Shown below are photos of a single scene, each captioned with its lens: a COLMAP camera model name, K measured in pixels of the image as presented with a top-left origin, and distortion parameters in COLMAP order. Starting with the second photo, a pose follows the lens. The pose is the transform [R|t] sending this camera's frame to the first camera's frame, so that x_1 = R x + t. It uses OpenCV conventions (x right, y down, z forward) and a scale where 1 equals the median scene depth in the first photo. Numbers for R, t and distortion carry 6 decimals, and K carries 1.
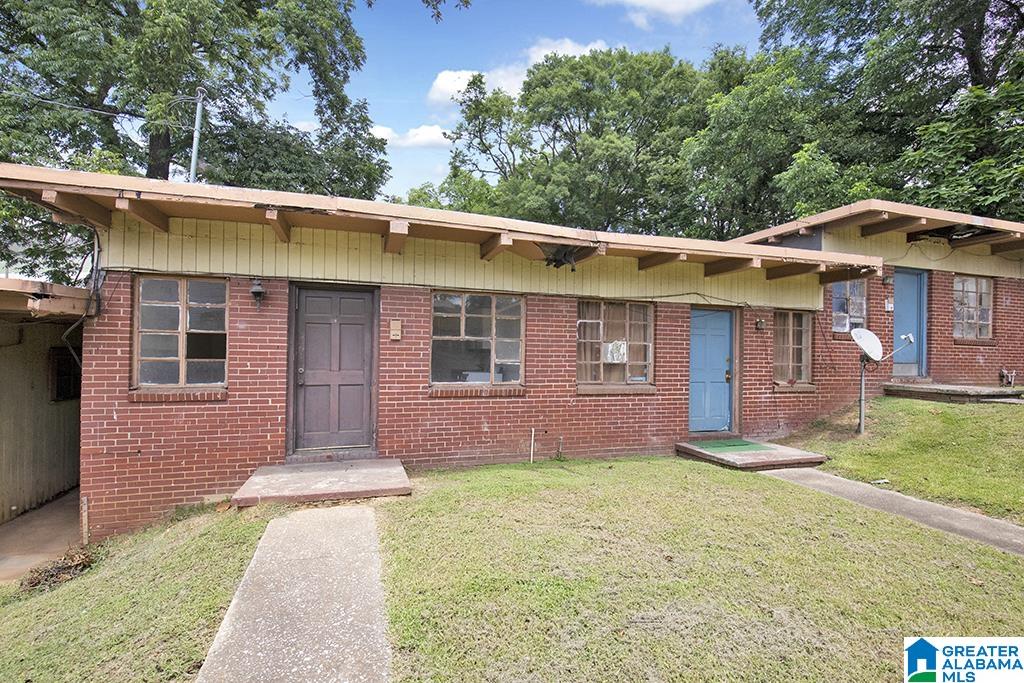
lens RADIAL K [[475.5, 0, 515.8], [0, 475.5, 345.2], [0, 0, 1]] dist [0.001457, 0.000271]
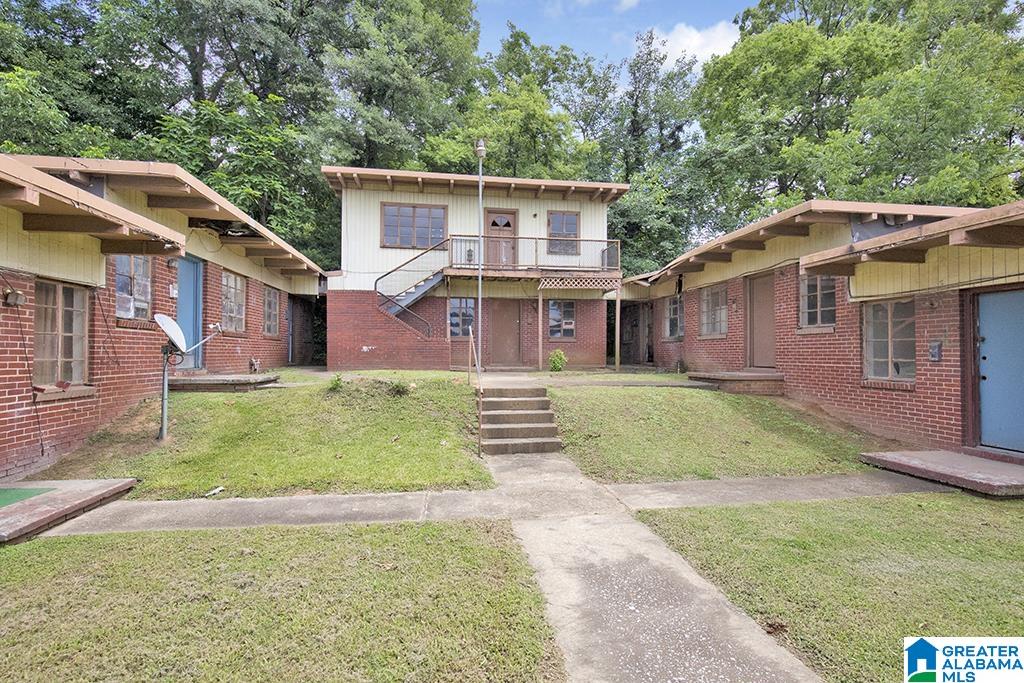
lens RADIAL K [[475.5, 0, 515.8], [0, 475.5, 345.2], [0, 0, 1]] dist [0.001457, 0.000271]
pose [[0.172604, -0.001118, 0.984991, 0.005486], [-0.014515, 0.999888, 0.003678, 0.006641], [-0.984884, -0.014932, 0.172569, 0.220659]]
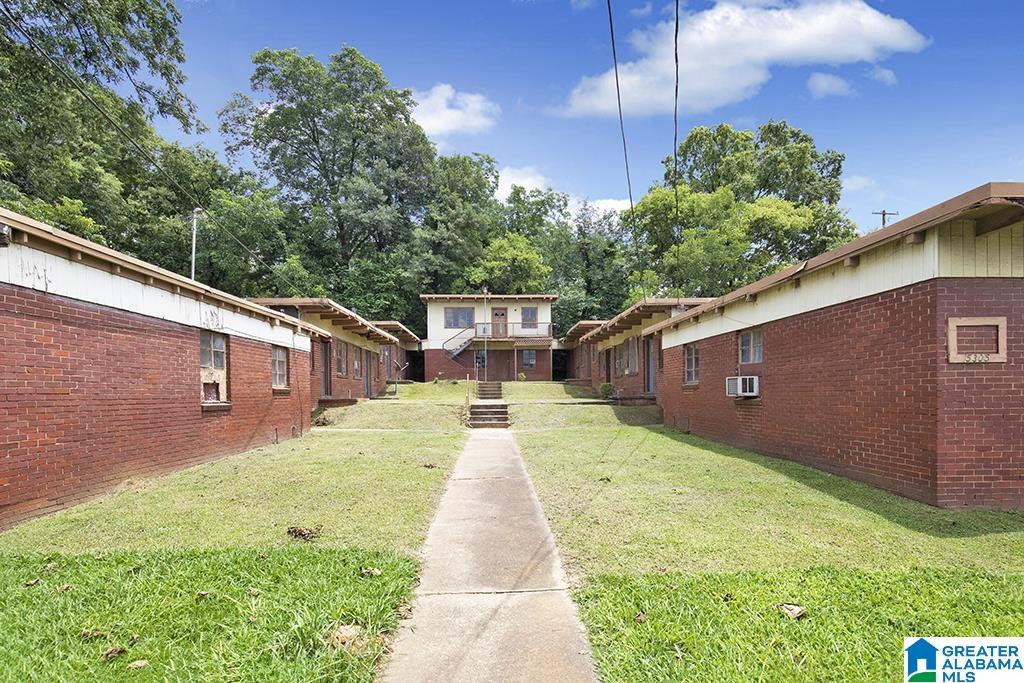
lens RADIAL K [[475.0, 0, 507.1], [0, 475.0, 392.1], [0, 0, 1]] dist [0.002311, 0.000311]
pose [[0.286201, -0.019141, 0.957978, -1.988877], [-0.001444, 0.999791, 0.020408, 0.103004], [-0.958168, -0.007225, 0.286114, -0.607092]]
